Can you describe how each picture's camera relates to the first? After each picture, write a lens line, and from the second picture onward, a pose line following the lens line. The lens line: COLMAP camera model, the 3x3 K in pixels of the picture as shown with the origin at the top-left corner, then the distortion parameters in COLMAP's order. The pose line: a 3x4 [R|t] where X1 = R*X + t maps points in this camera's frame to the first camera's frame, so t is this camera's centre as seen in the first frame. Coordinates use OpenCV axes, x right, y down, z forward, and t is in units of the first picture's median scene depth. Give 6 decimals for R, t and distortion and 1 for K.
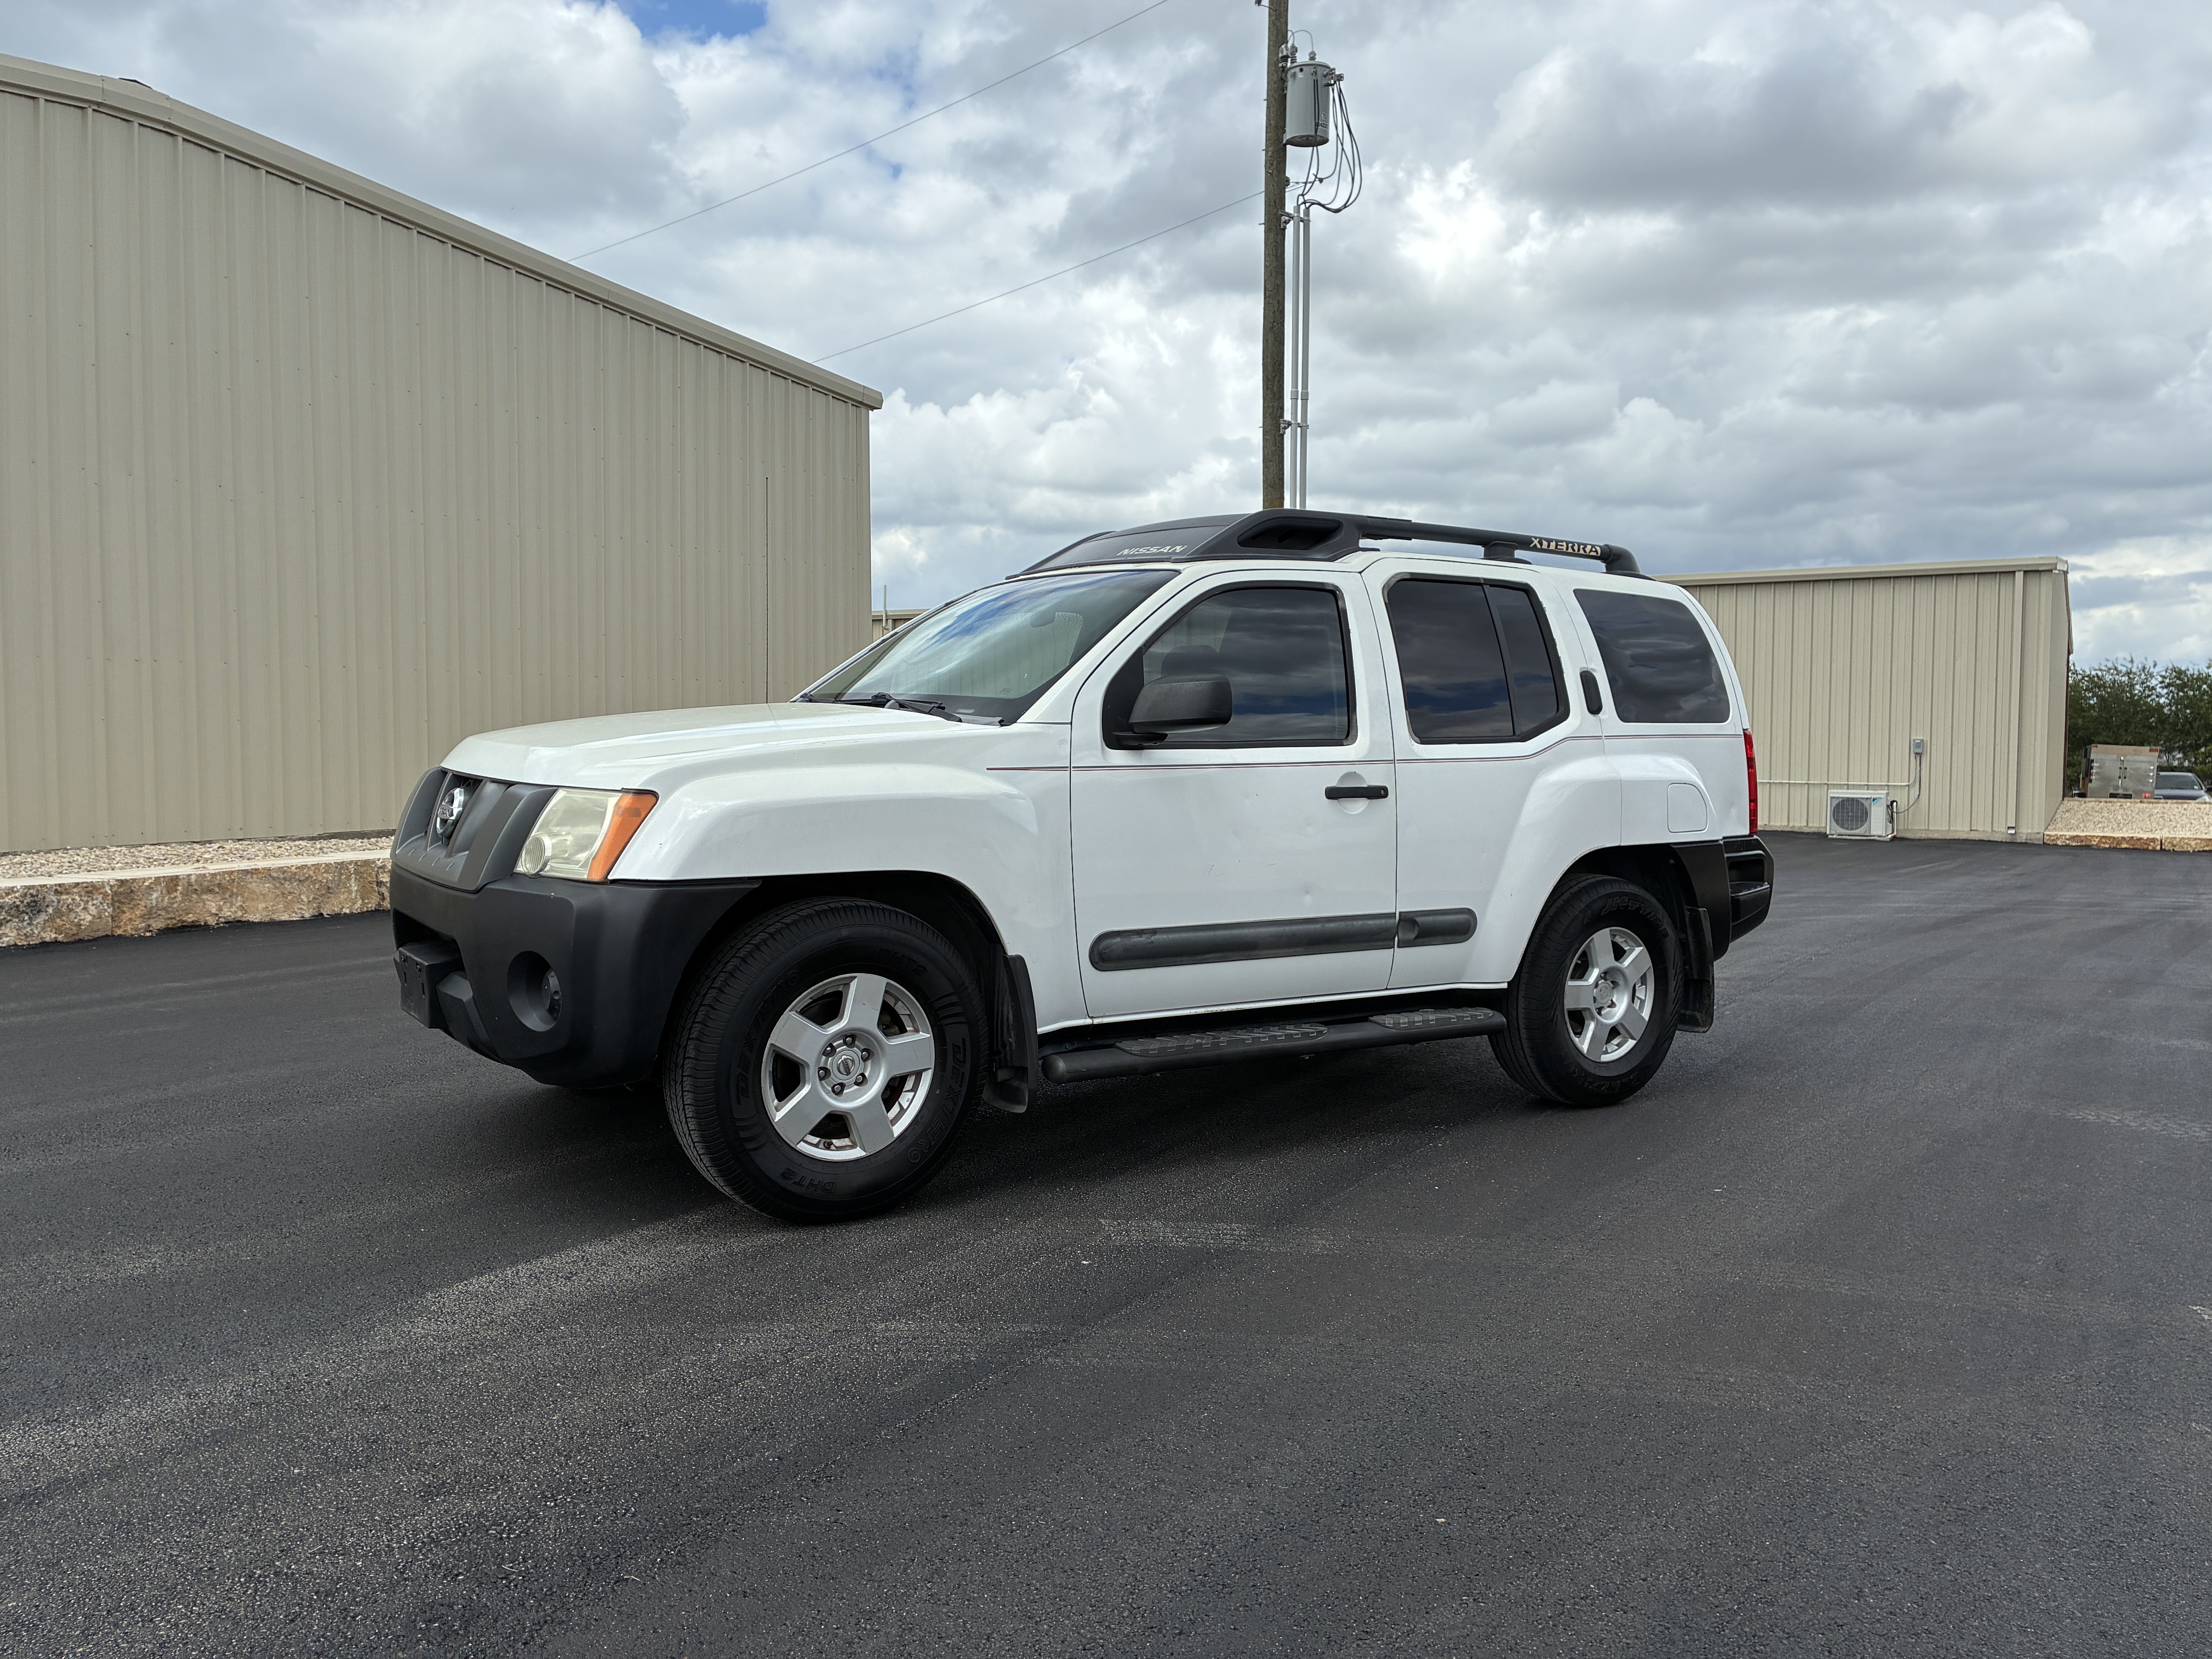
lens RADIAL K [[1724.3, 0, 1153.8], [0, 1724.3, 819.1], [0, 0, 1]] dist [0.046145, -0.043038]
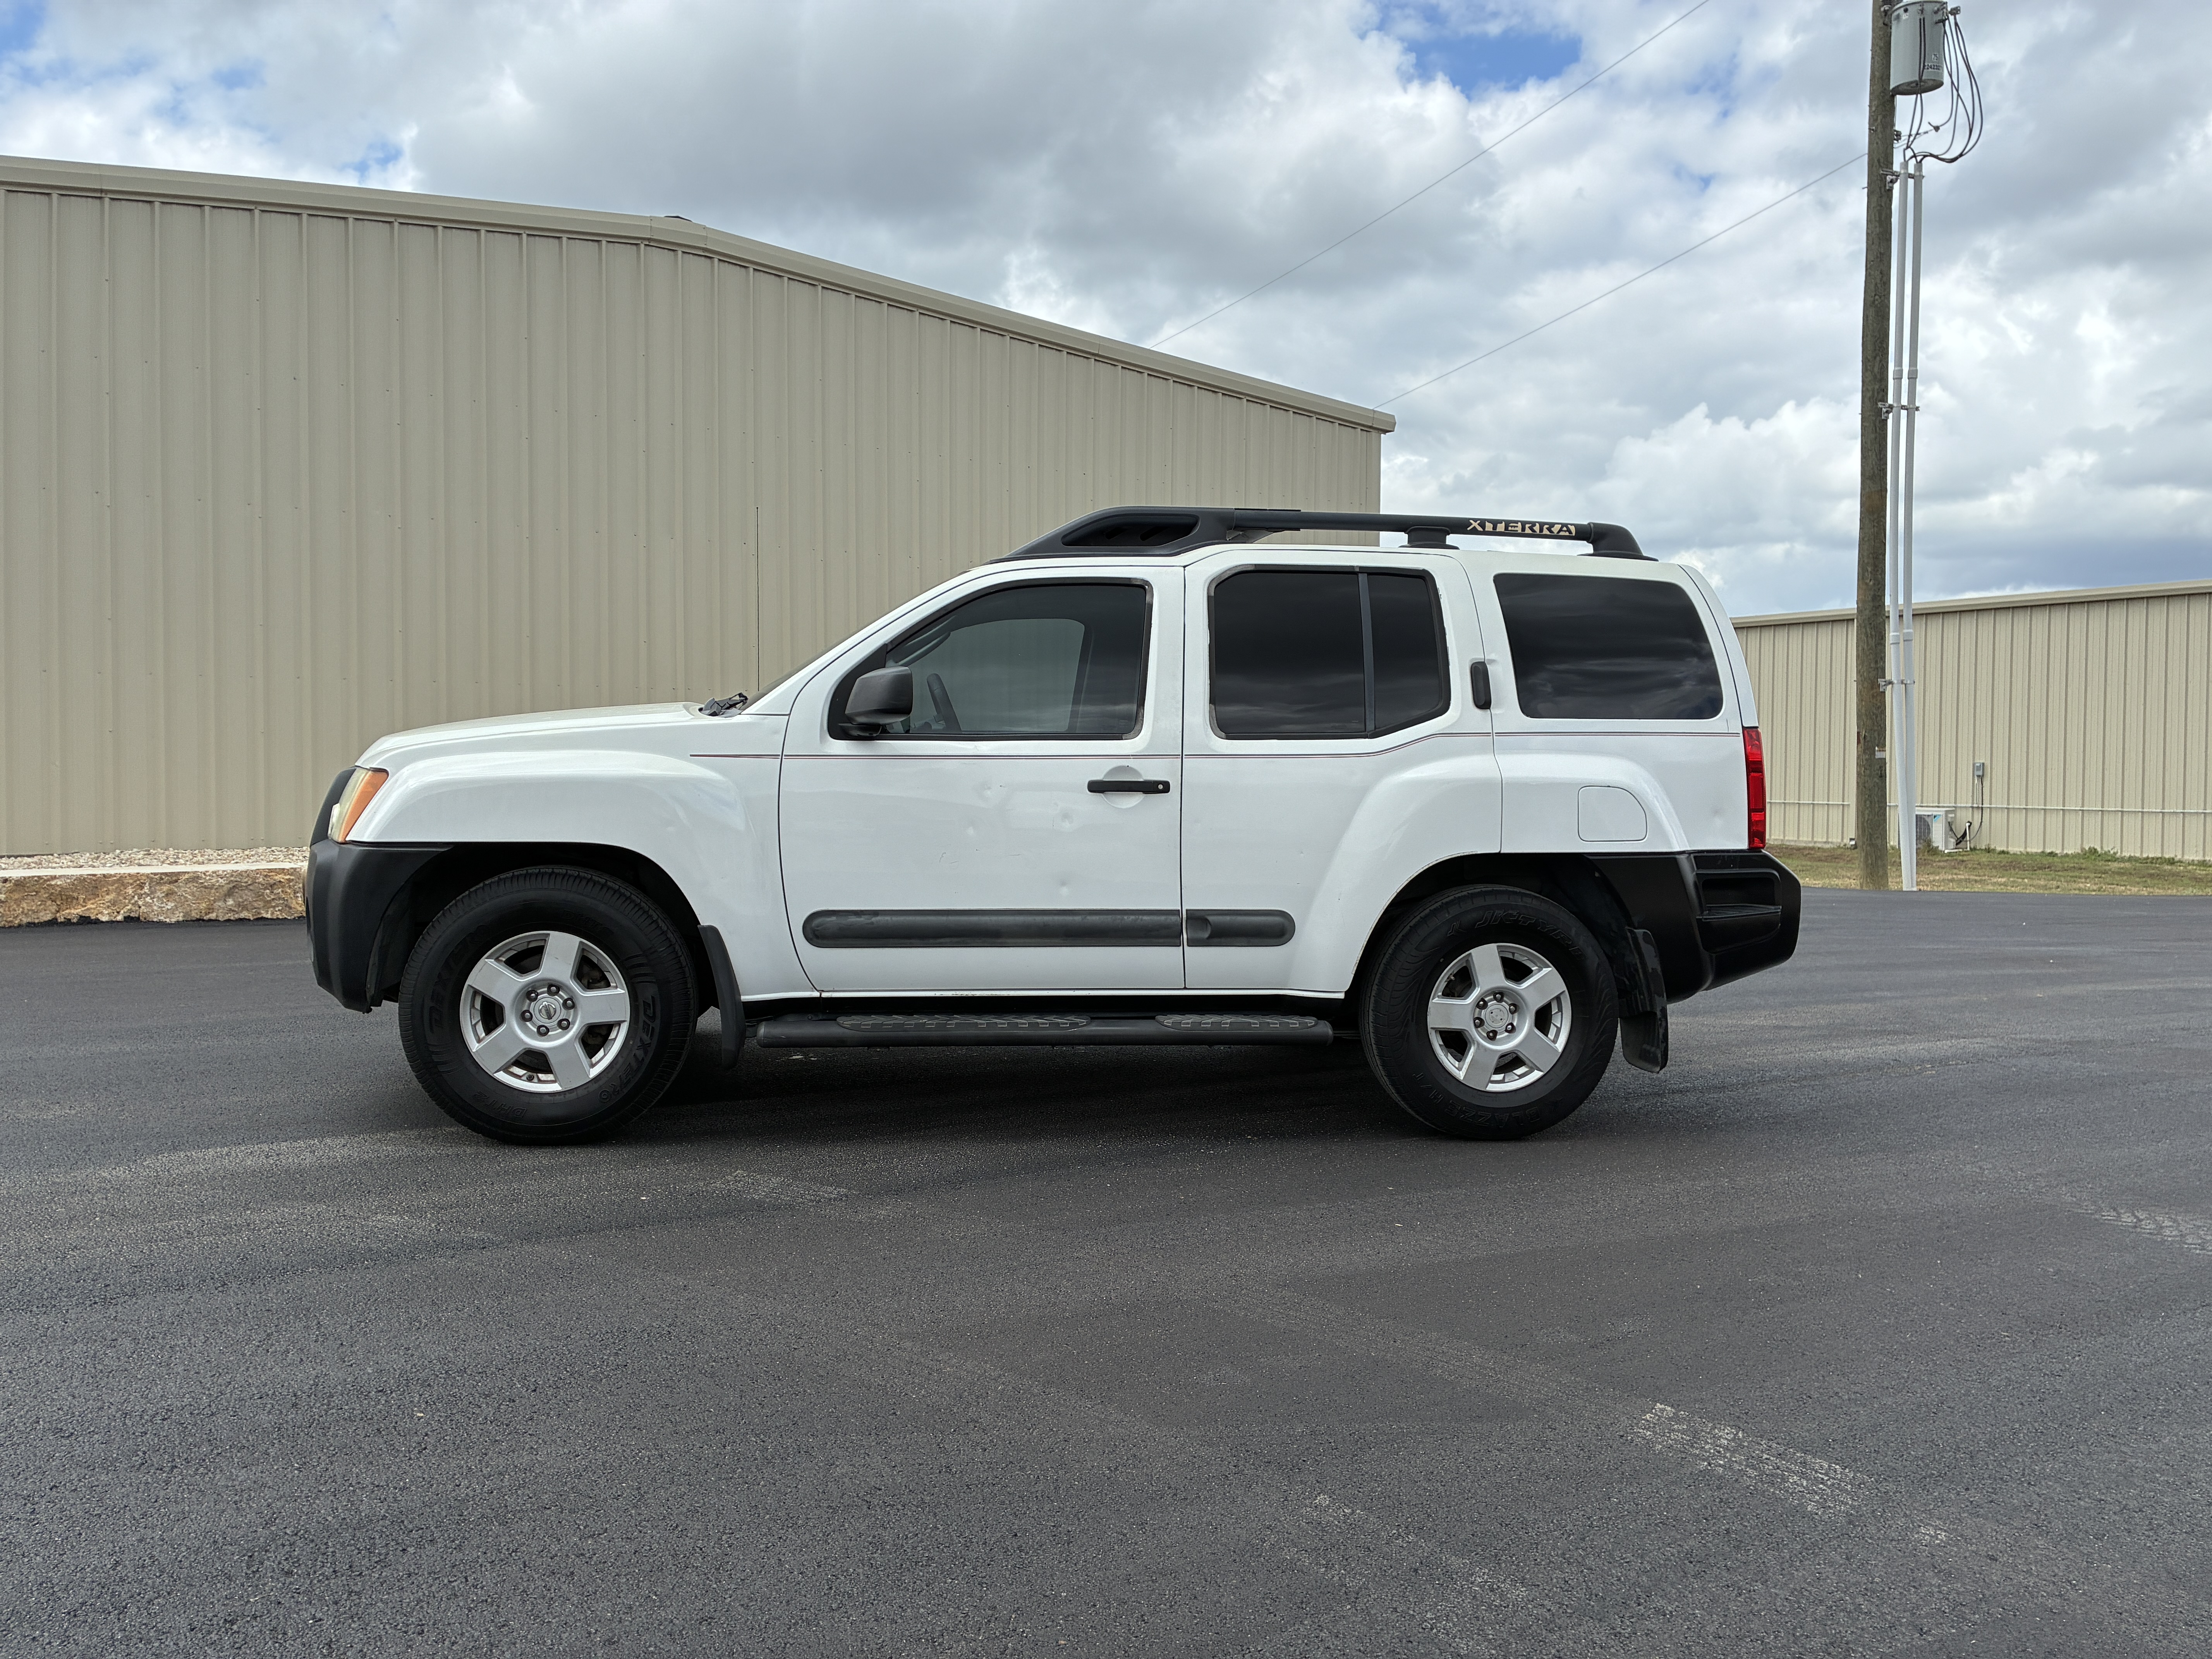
lens RADIAL K [[1724.3, 0, 1135.6], [0, 1724.3, 844.2], [0, 0, 1]] dist [0.046145, -0.043038]
pose [[0.893451, 0.024749, -0.448479, 0.518314], [-0.026575, 0.999644, 0.002222, 0.014043], [0.448374, 0.009933, 0.893791, 0.107502]]
